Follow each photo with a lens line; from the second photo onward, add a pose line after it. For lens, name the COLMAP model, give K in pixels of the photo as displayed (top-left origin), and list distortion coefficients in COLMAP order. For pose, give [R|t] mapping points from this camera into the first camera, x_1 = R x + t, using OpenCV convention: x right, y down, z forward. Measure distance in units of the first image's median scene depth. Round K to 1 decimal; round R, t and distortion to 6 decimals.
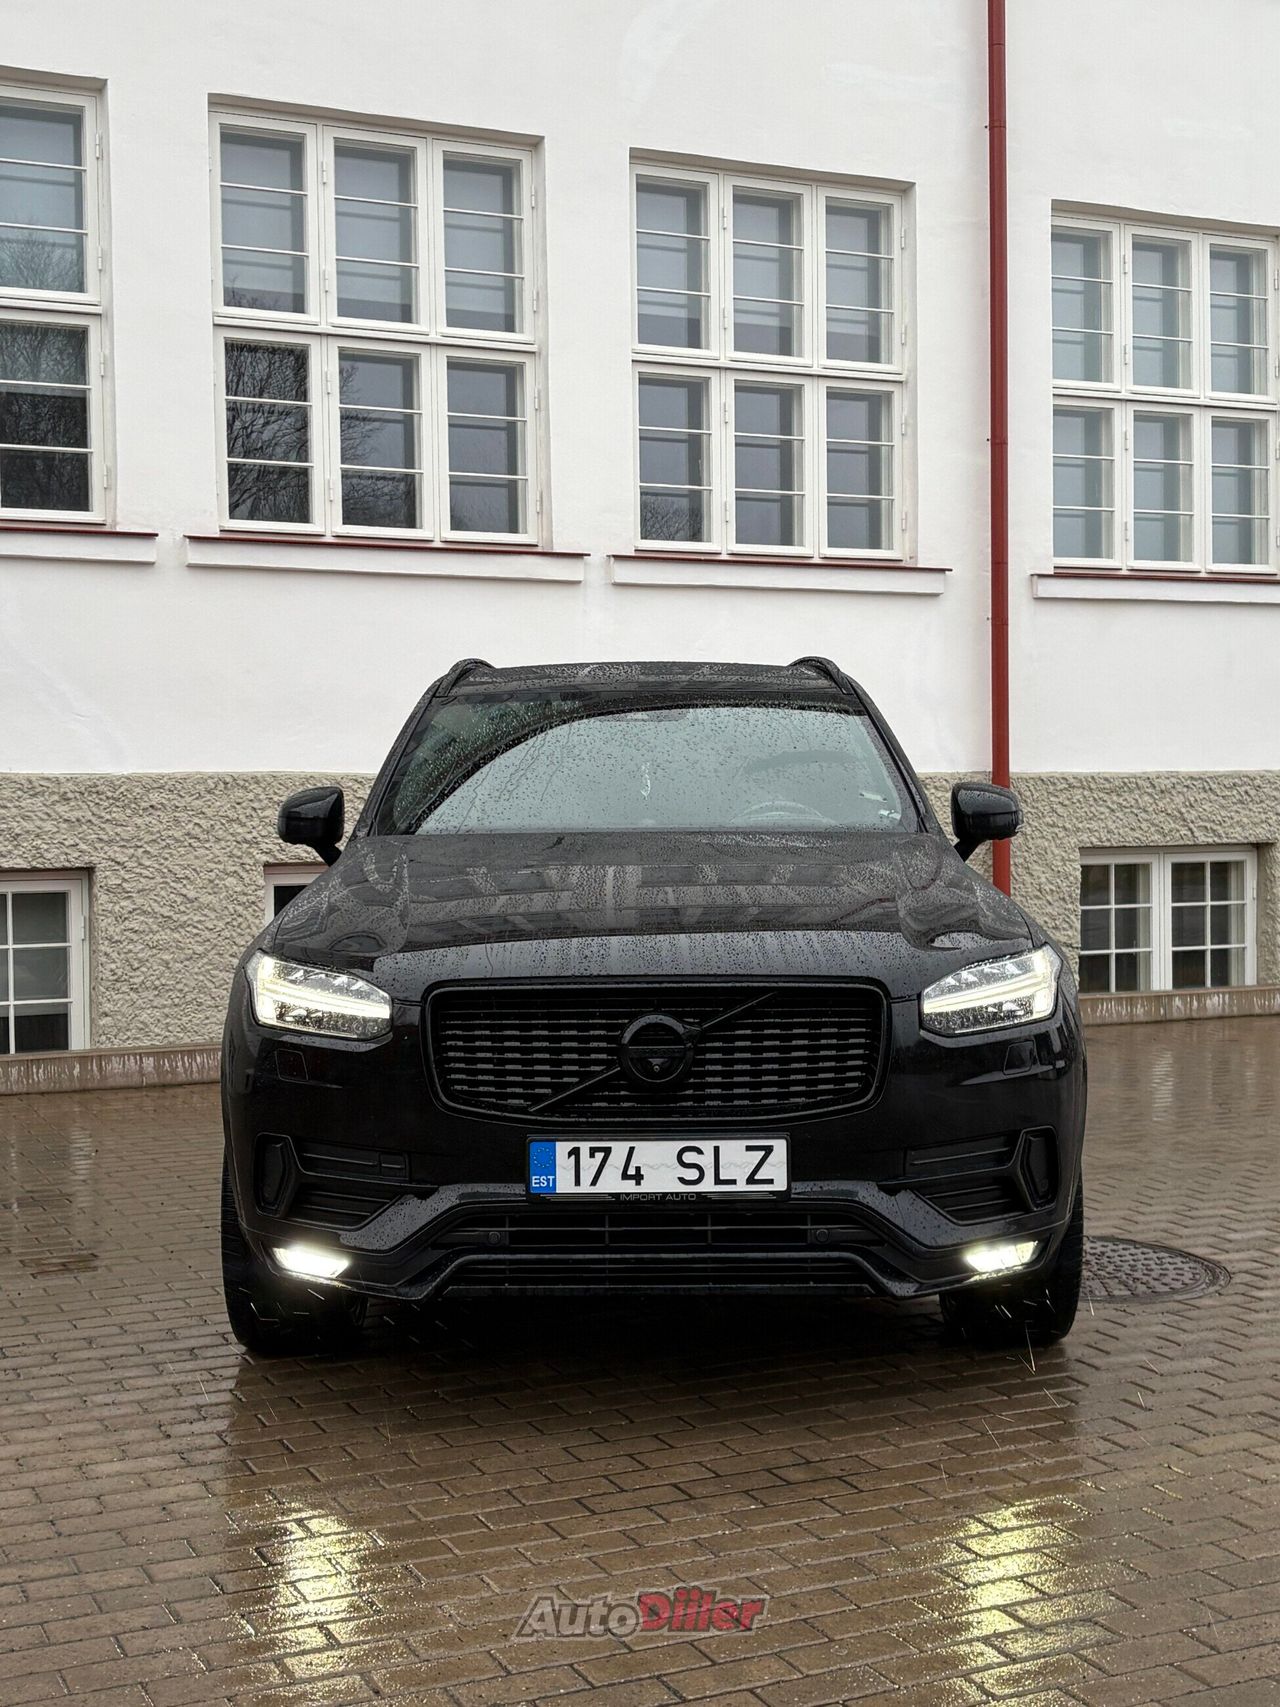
lens RADIAL K [[2380.2, 0, 634.7], [0, 2380.2, 891.6], [0, 0, 1]] dist [0.076409, 0.000000]
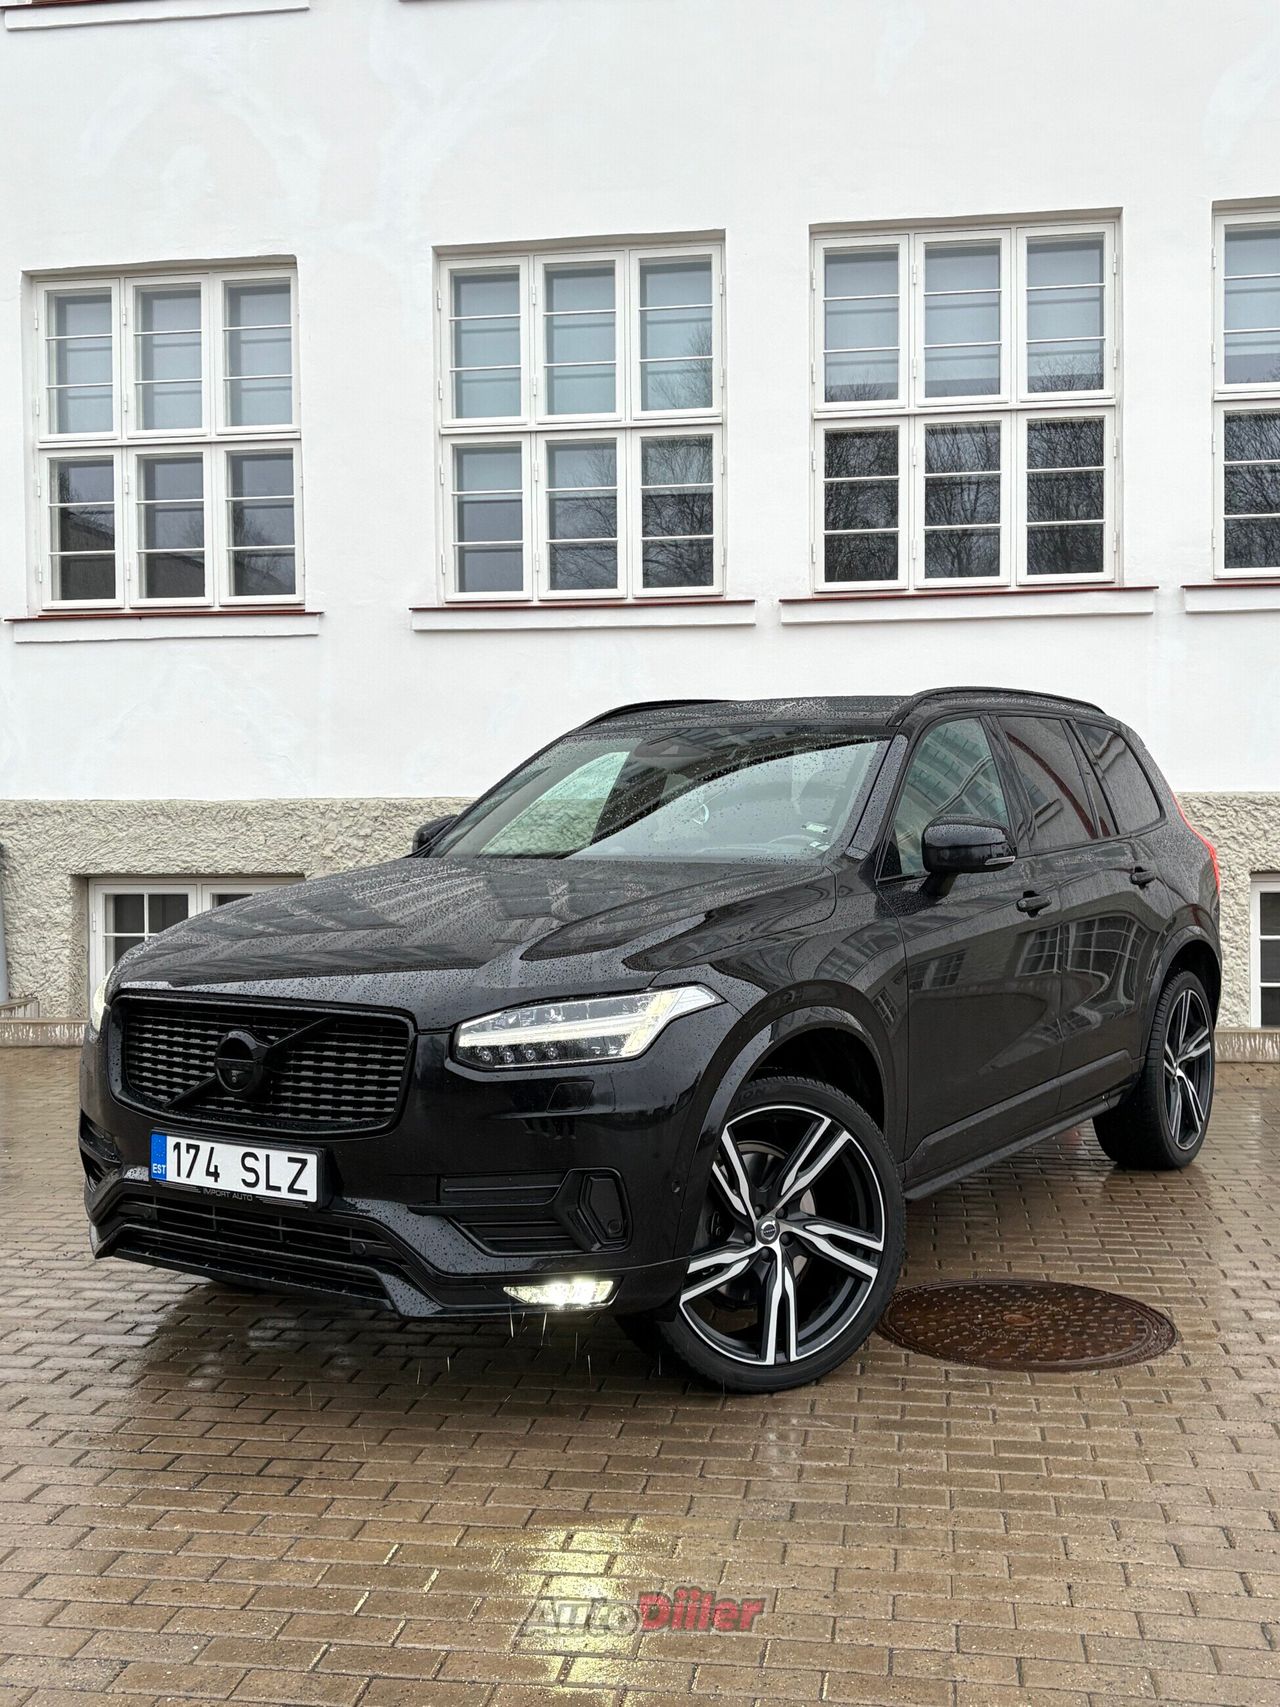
lens RADIAL K [[1943.5, 0, 630.2], [0, 1943.5, 863.1], [0, 0, 1]] dist [0.012877, 0.000000]
pose [[0.811000, 0.015049, -0.584852, 0.633799], [-0.021279, 0.999766, -0.003781, -0.024171], [0.584659, 0.015512, 0.811131, 0.346003]]
